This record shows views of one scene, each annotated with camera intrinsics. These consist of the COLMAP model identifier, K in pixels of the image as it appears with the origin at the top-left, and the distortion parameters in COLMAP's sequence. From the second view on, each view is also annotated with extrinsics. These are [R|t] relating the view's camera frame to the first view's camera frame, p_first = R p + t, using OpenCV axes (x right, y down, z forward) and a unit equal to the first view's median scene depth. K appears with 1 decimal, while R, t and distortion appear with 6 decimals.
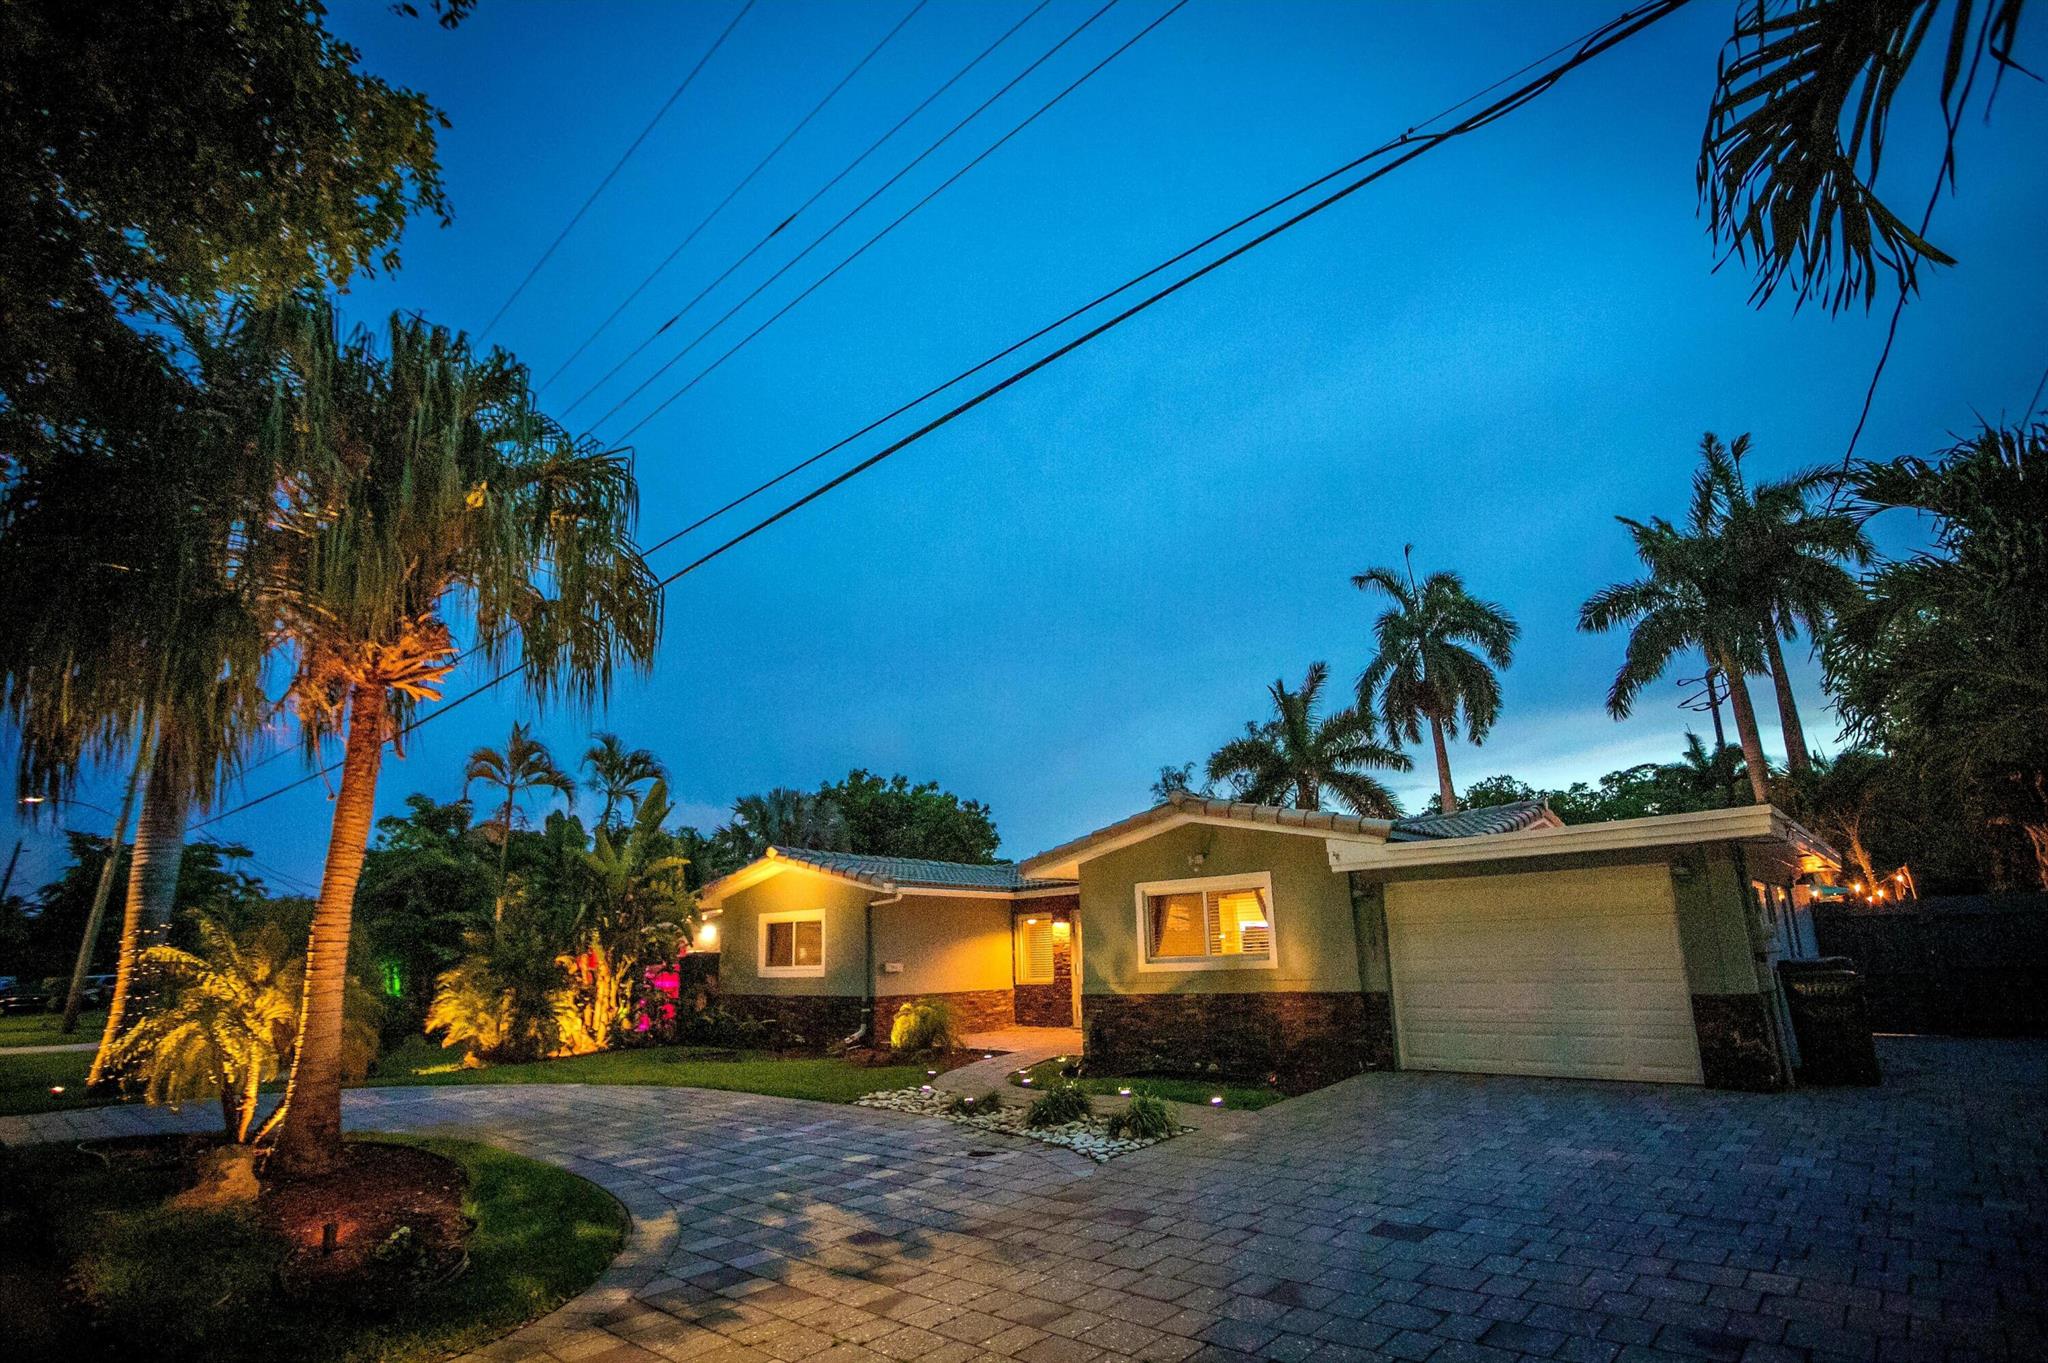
lens RADIAL K [[1056.1, 0, 1020.8], [0, 1056.1, 684.1], [0, 0, 1]] dist [-0.109181, 0.116173]
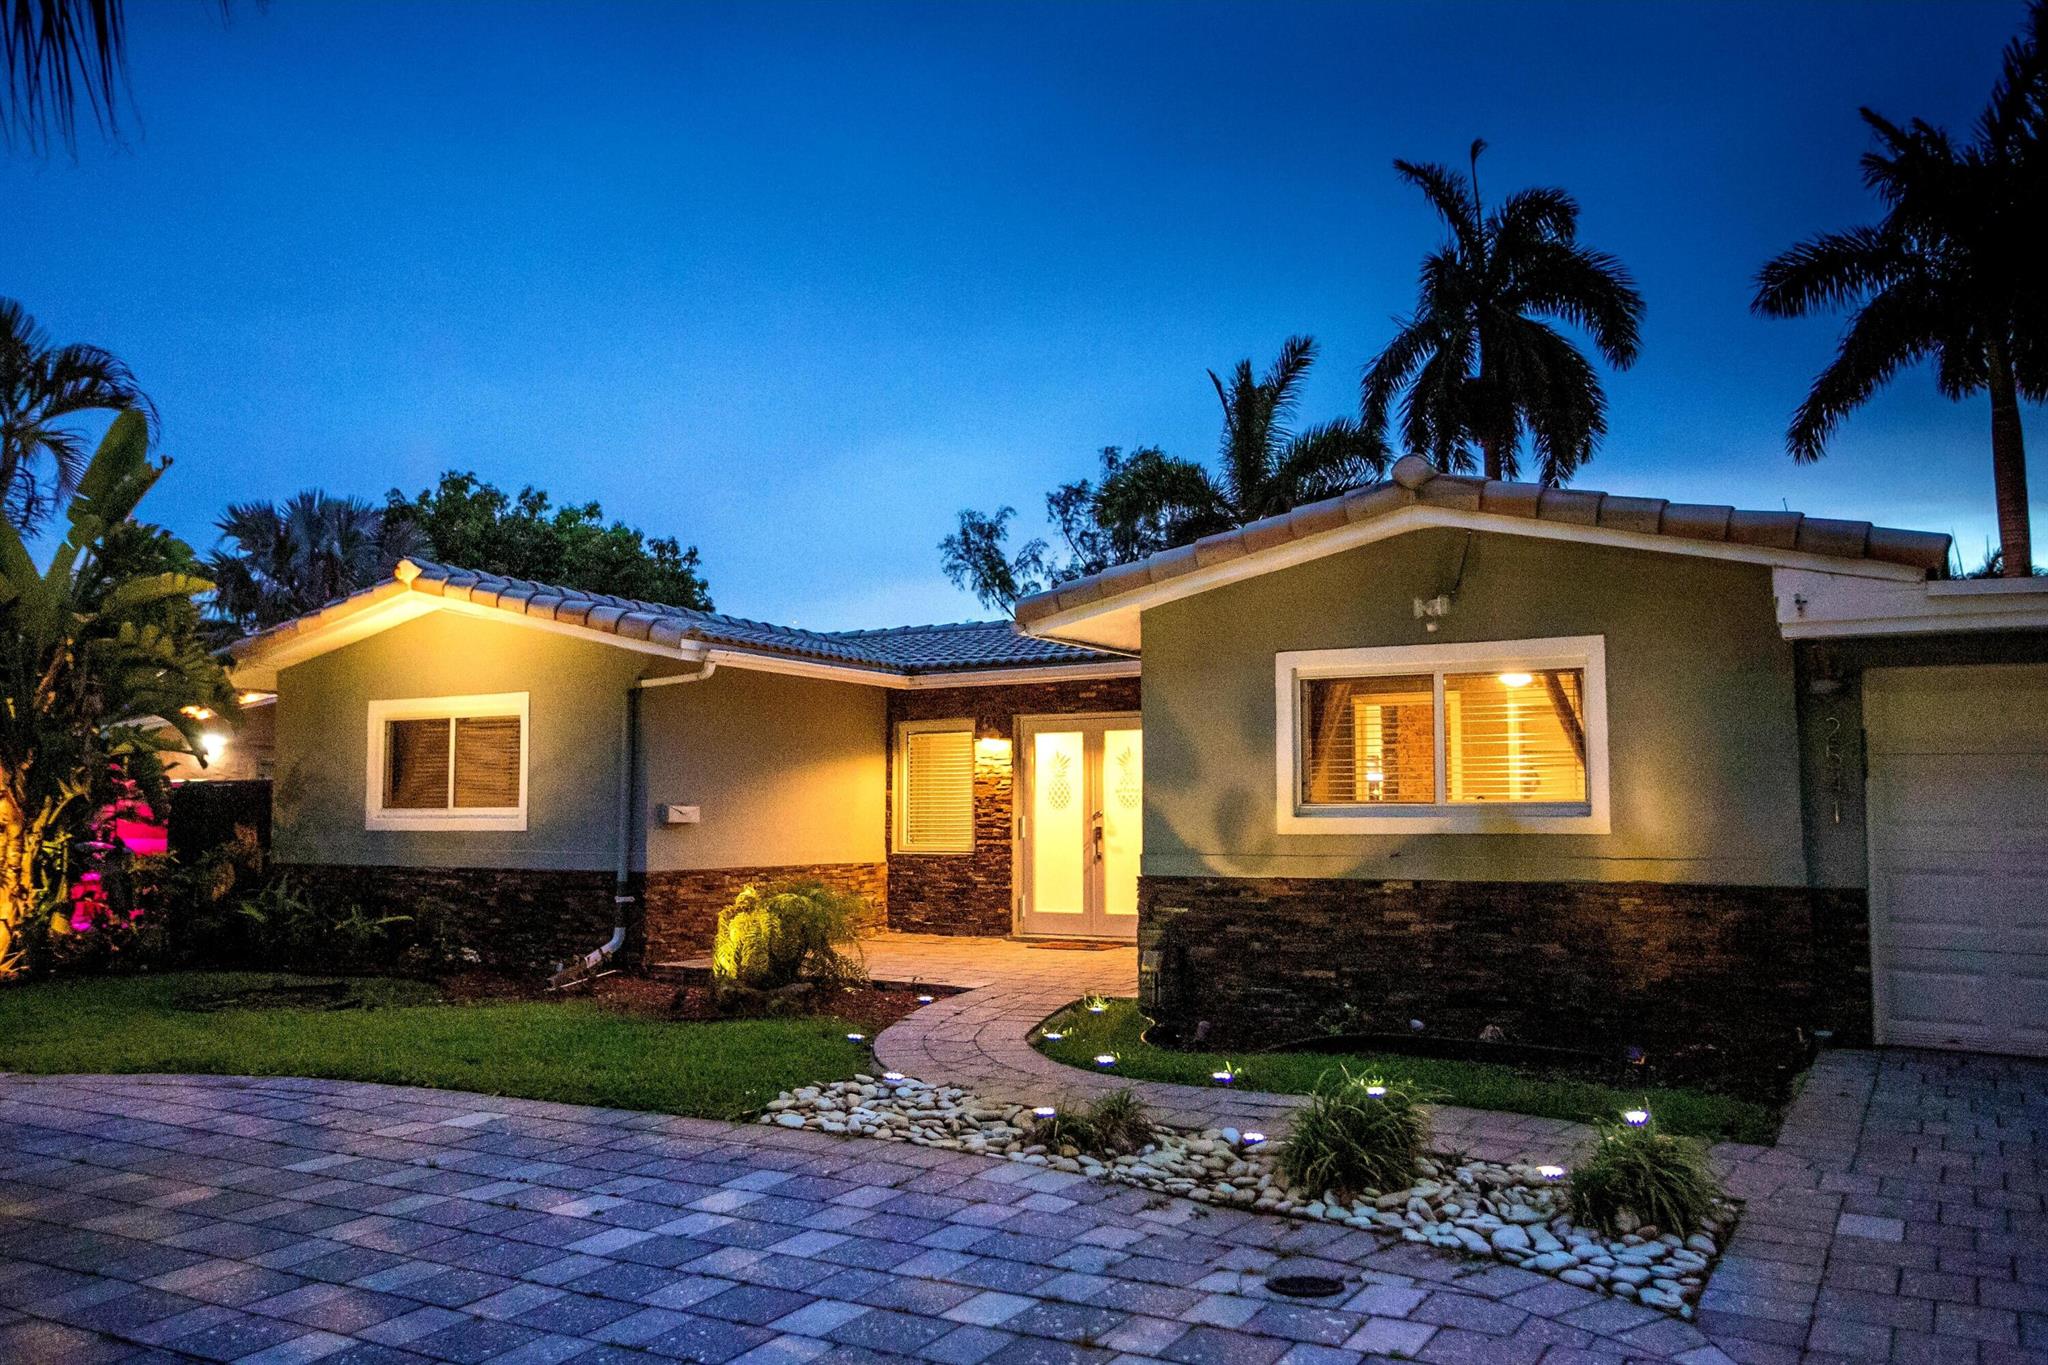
lens RADIAL K [[1674.7, 0, 1021.8], [0, 1674.7, 677.9], [0, 0, 1]] dist [-0.027174, 0.058985]
pose [[0.977234, 0.044281, 0.207491, -0.119164], [-0.078856, 0.983725, 0.161455, 0.063062], [-0.196964, -0.174141, 0.964821, 0.205746]]
